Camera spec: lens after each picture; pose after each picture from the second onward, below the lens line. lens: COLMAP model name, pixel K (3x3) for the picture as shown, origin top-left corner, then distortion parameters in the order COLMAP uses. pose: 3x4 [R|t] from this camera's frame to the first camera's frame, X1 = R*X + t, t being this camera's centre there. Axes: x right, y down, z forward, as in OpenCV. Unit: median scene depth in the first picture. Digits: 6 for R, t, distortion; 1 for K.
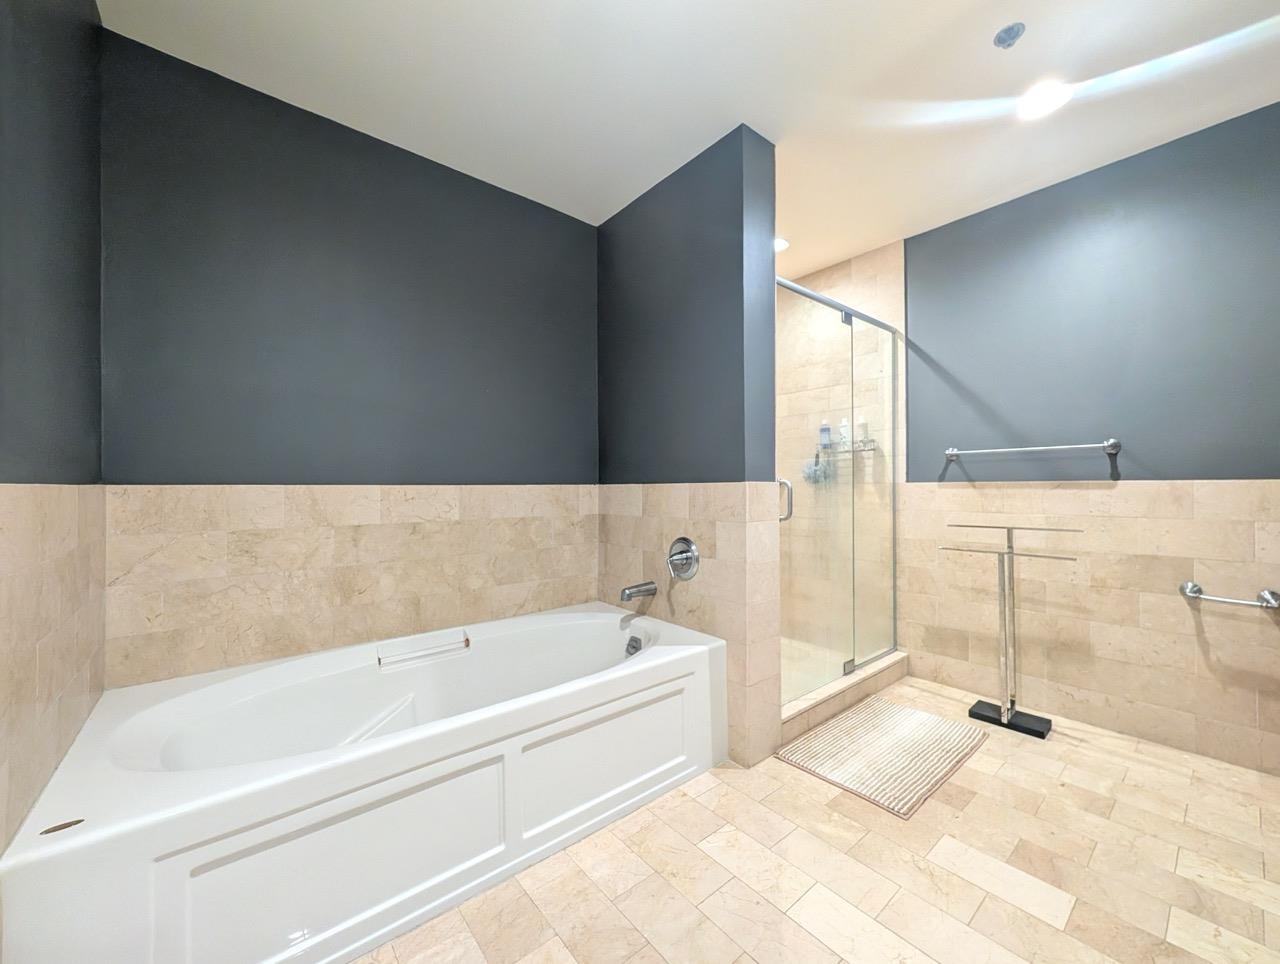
lens RADIAL K [[493.4, 0, 634.0], [0, 493.4, 483.6], [0, 0, 1]] dist [-0.000013, -0.000165]
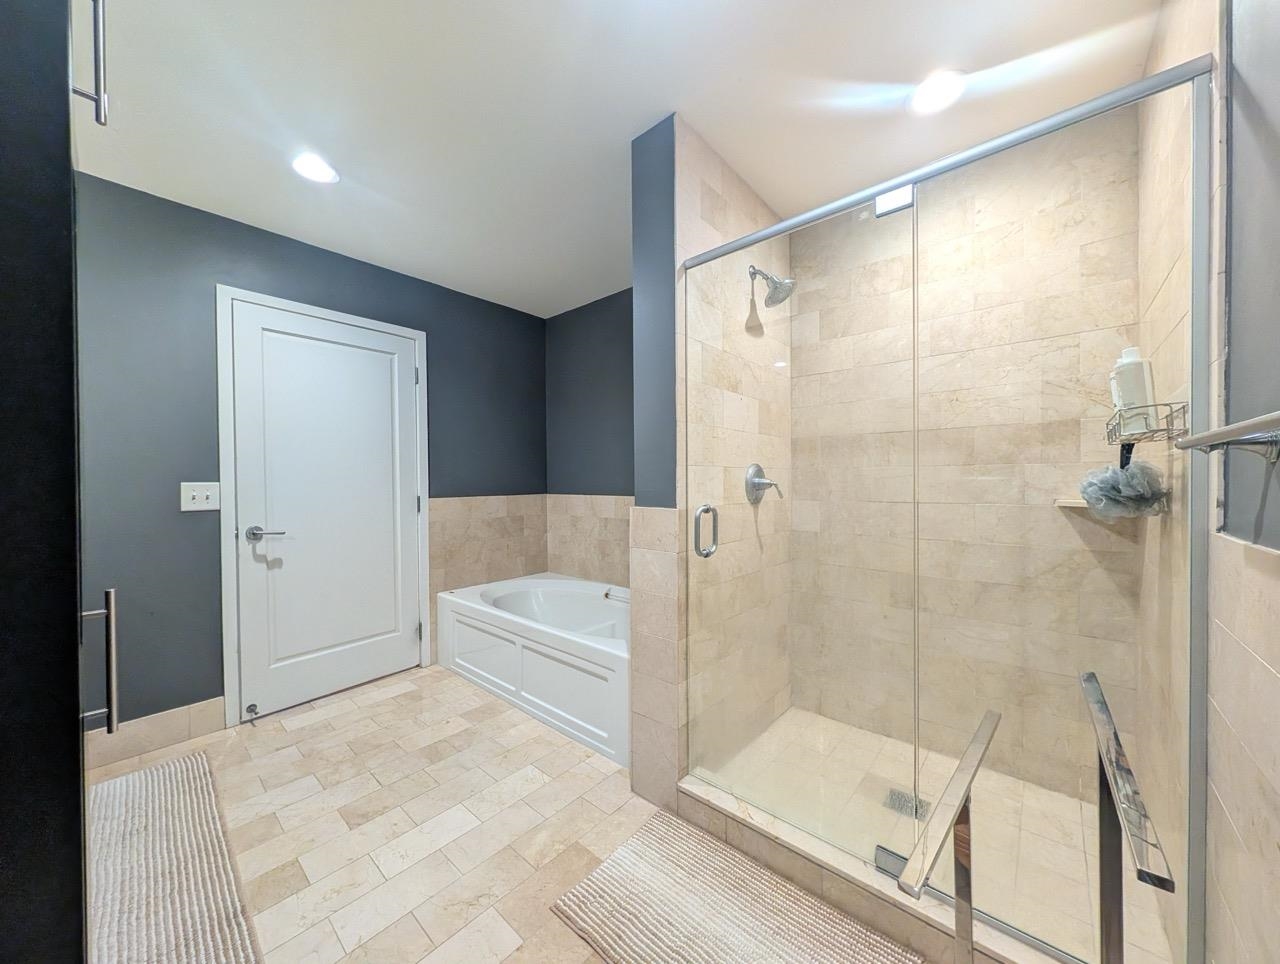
lens RADIAL K [[430.7, 0, 612.7], [0, 430.7, 487.1], [0, 0, 1]] dist [-0.000168, 0.000051]
pose [[0.174174, 0.013492, -0.984623, 1.068545], [0.011229, 0.999814, 0.015686, -0.056636], [0.984651, -0.013788, 0.173990, 0.806106]]
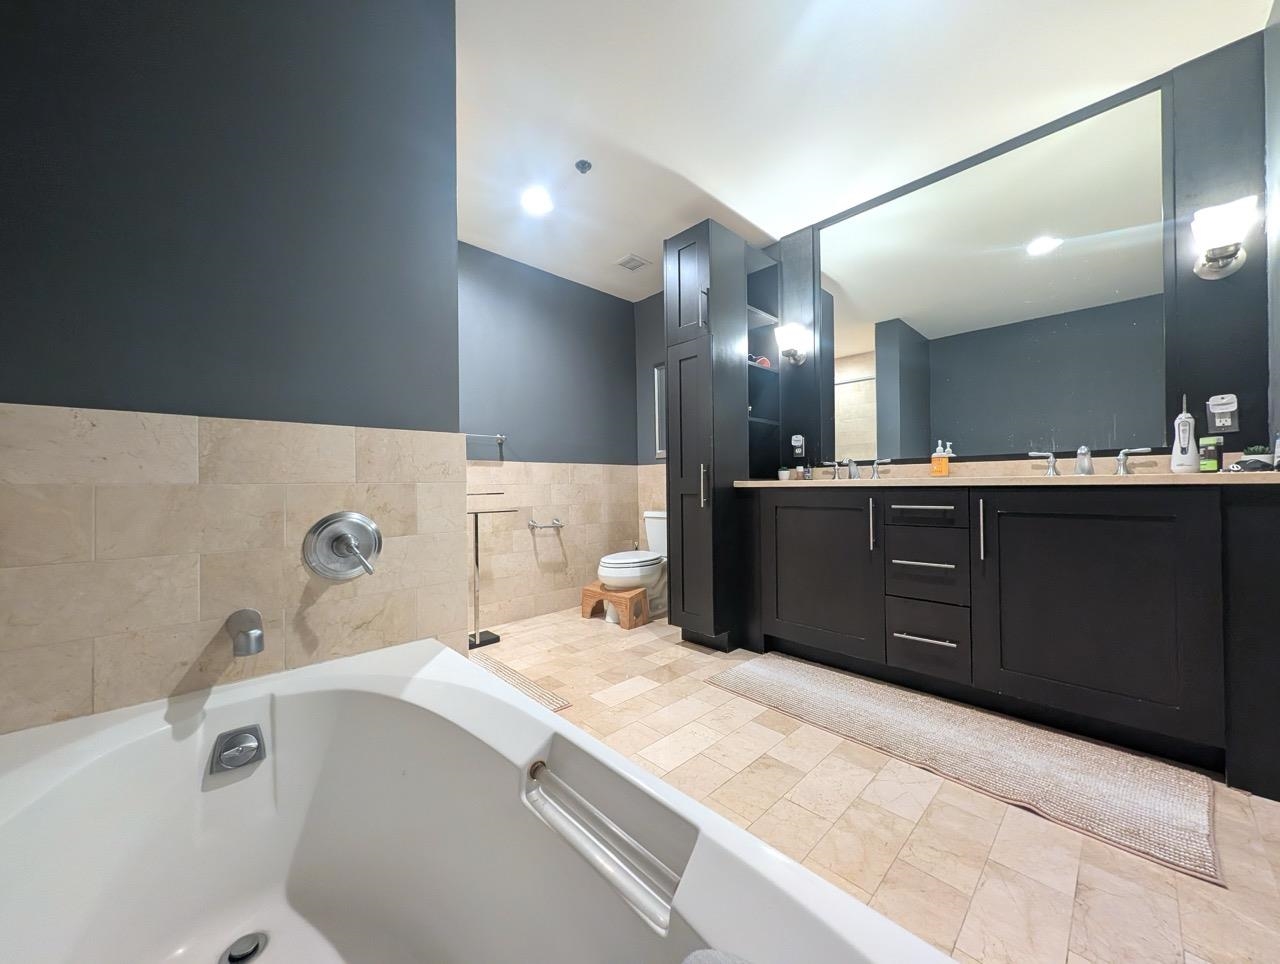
lens RADIAL K [[493.4, 0, 633.7], [0, 493.4, 483.8], [0, 0, 1]] dist [-0.000013, -0.000165]
pose [[-0.105759, 0.014707, 0.994283, -0.632404], [0.004357, 0.999888, -0.014326, 0.094216], [-0.994382, 0.002816, -0.105811, 0.795620]]
